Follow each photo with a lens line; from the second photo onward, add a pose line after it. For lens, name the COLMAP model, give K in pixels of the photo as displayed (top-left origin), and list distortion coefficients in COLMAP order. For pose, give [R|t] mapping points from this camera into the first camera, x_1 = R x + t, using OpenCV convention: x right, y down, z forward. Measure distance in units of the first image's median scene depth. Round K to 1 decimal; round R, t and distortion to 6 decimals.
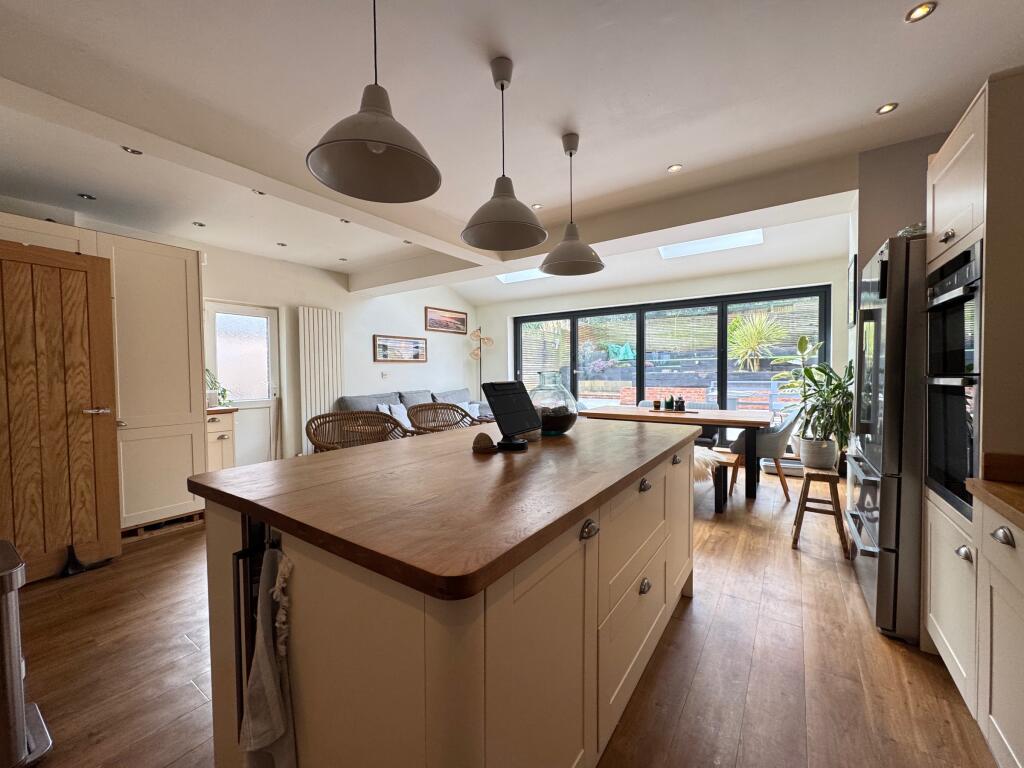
lens RADIAL K [[408.1, 0, 510.5], [0, 408.1, 385.2], [0, 0, 1]] dist [-0.000504, 0.000120]
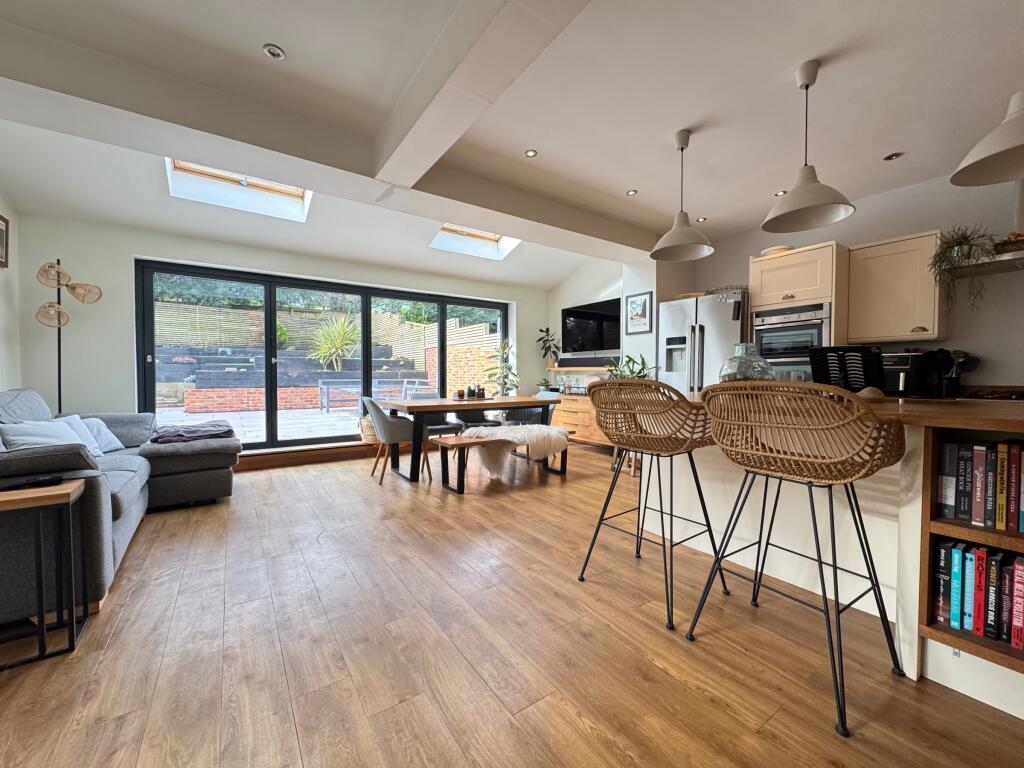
lens RADIAL K [[408.1, 0, 510.5], [0, 408.1, 385.2], [0, 0, 1]] dist [-0.000504, 0.000120]
pose [[0.355455, -0.011928, 0.934617, -0.360483], [0.025633, 0.999667, 0.003010, 0.018048], [-0.934342, 0.022887, 0.355643, 0.360036]]
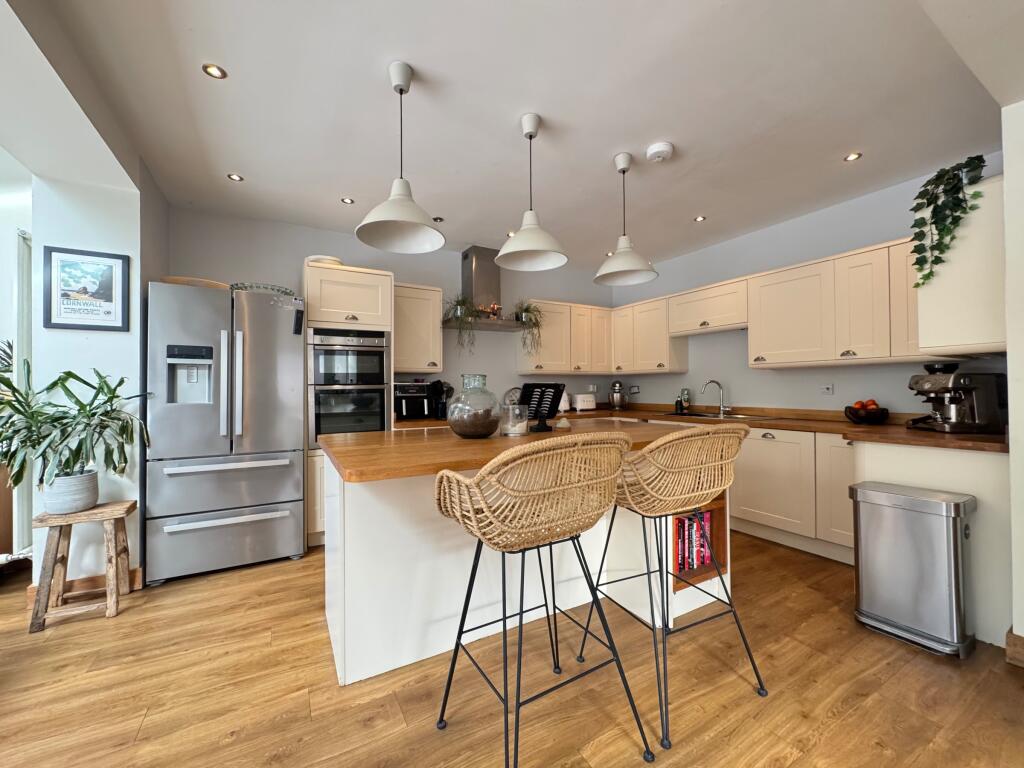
lens RADIAL K [[408.1, 0, 510.5], [0, 408.1, 385.2], [0, 0, 1]] dist [-0.000504, 0.000120]
pose [[-0.899266, 0.021229, 0.436887, -0.122991], [0.030352, 0.999442, 0.013911, -0.006267], [-0.436348, 0.025770, -0.899409, 0.552520]]
